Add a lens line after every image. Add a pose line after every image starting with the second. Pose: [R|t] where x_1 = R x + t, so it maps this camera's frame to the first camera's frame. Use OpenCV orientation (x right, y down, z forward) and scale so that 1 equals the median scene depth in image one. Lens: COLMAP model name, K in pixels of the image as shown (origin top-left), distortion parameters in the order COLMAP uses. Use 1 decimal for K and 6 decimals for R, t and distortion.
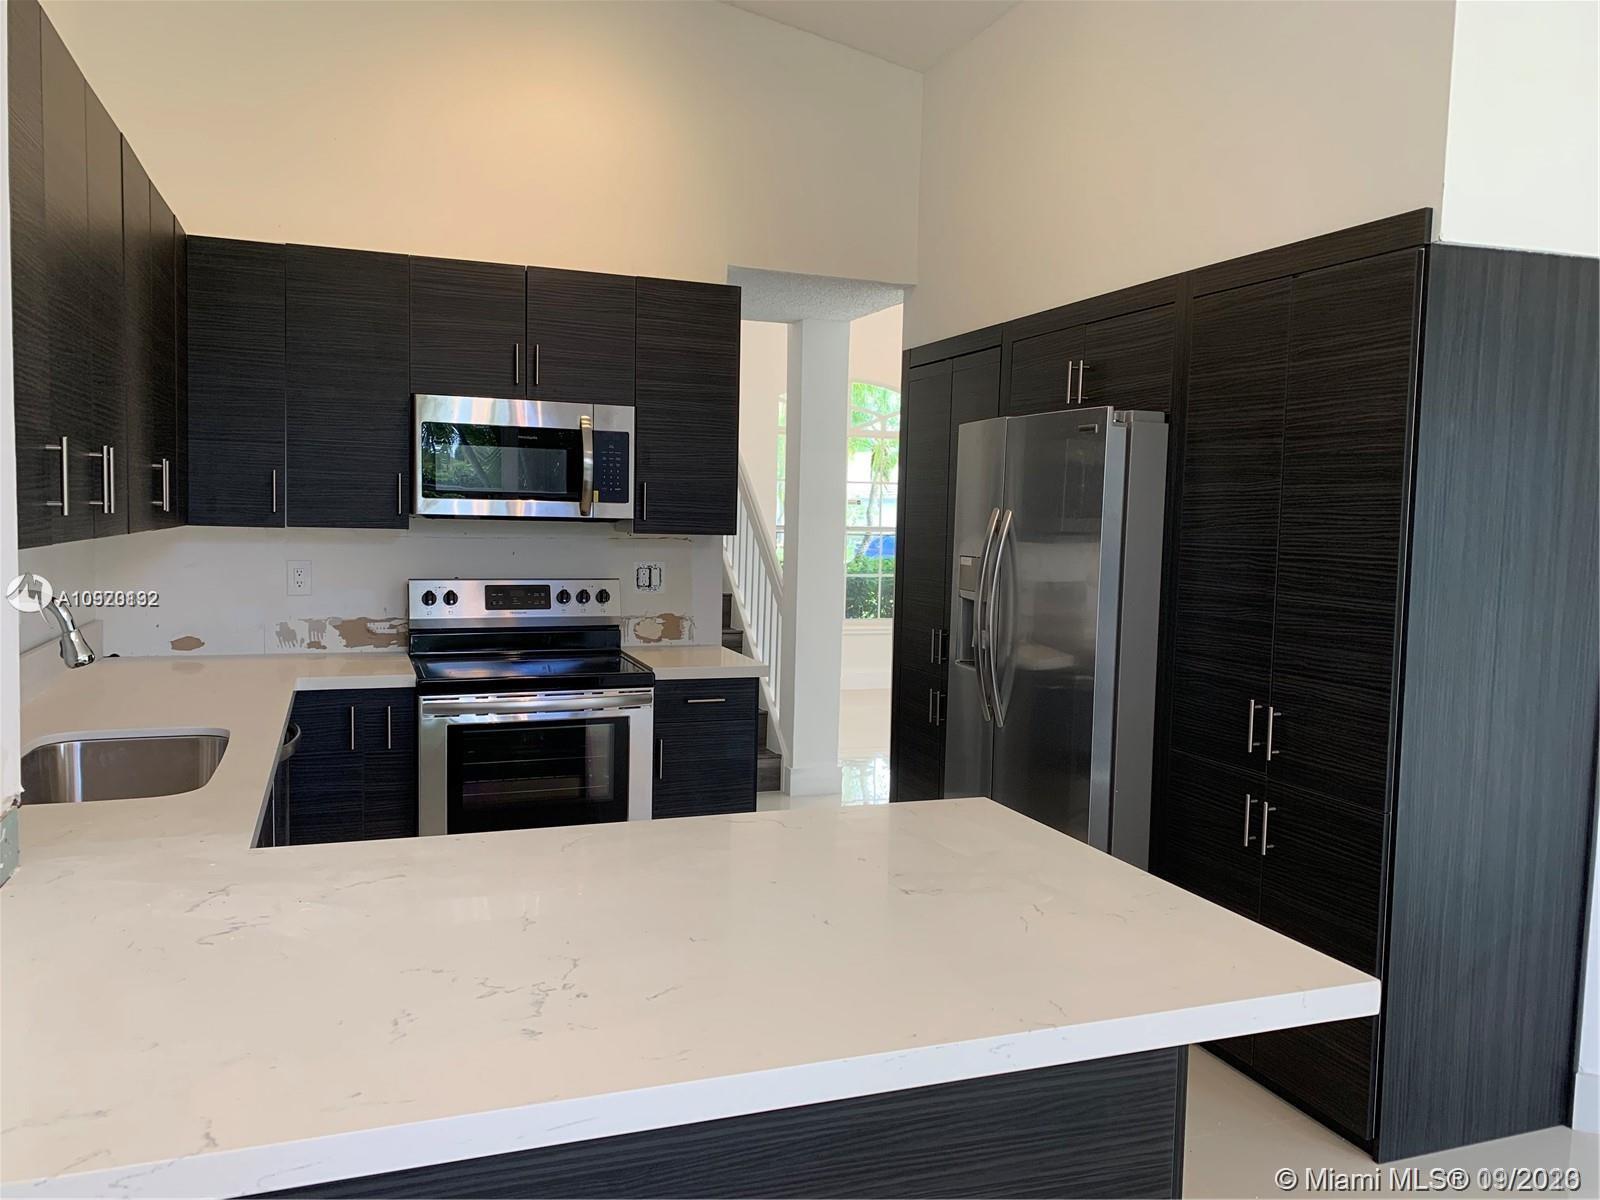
lens RADIAL K [[1212.8, 0, 792.5], [0, 1212.8, 601.5], [0, 0, 1]] dist [0.143678, -0.204955]
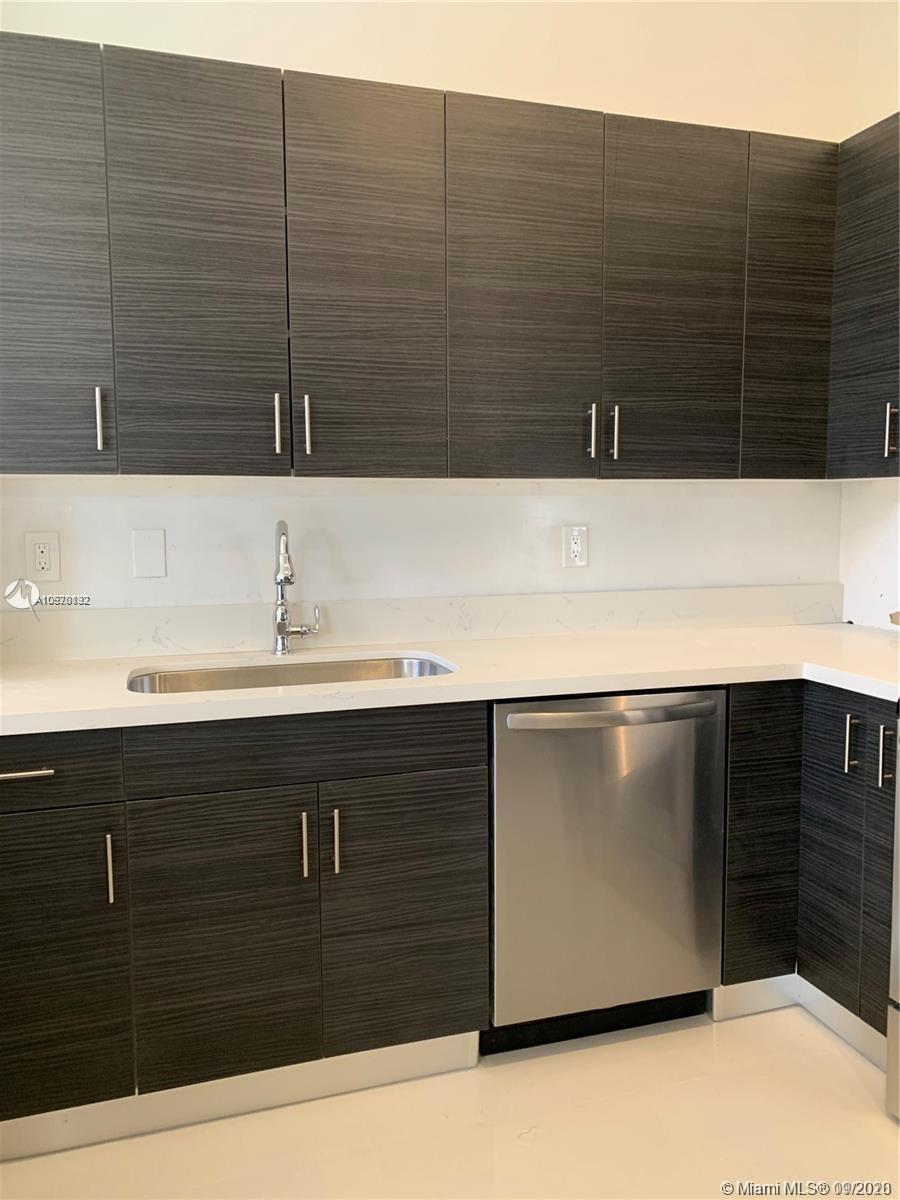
lens RADIAL K [[920.7, 0, 450.0], [0, 920.7, 600.0], [0, 0, 1]] dist [0.076759, -0.147463]
pose [[-0.053104, 0.071982, -0.995991, 0.180727], [-0.069221, 0.994734, 0.075581, -0.006690], [0.996187, 0.072957, -0.047841, 0.702224]]
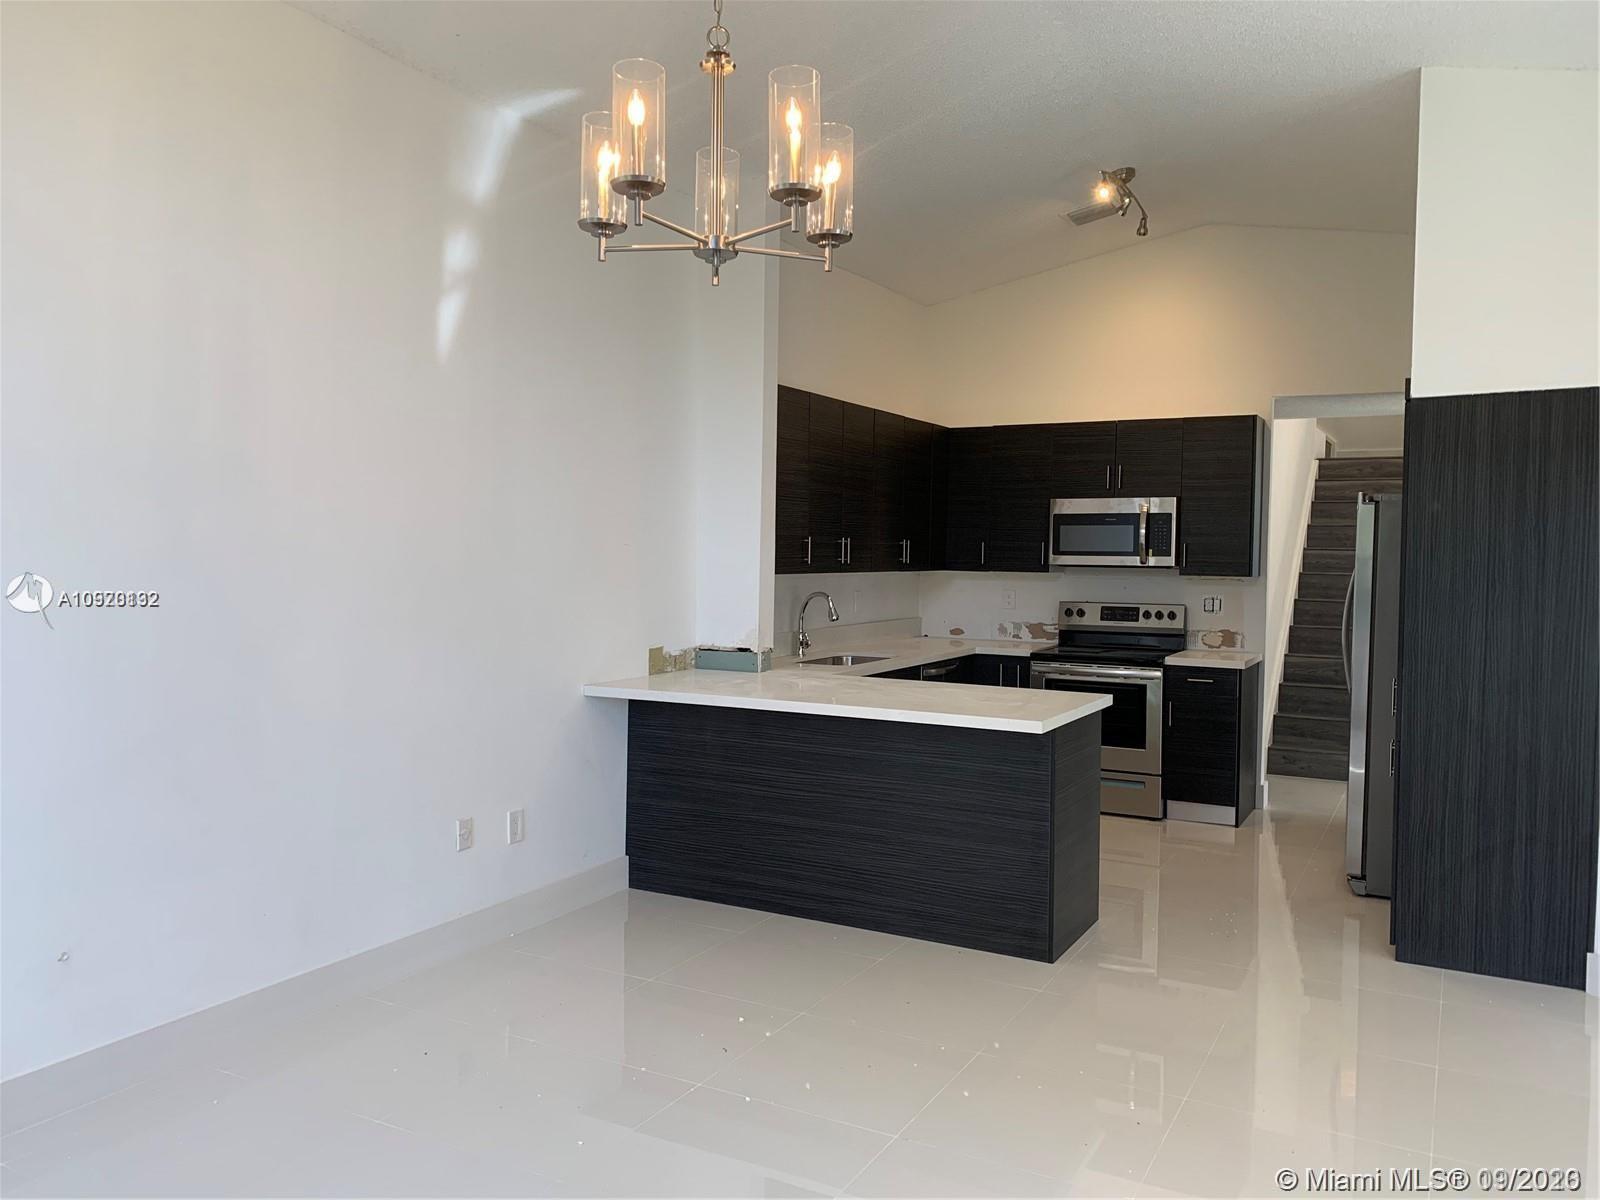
lens RADIAL K [[1227.6, 0, 790.6], [0, 1227.6, 594.5], [0, 0, 1]] dist [0.076759, -0.147463]
pose [[0.654942, 0.013527, -0.755558, 0.780792], [-0.053868, 0.998132, -0.028825, 0.044269], [0.753757, 0.059579, 0.654447, -0.453003]]
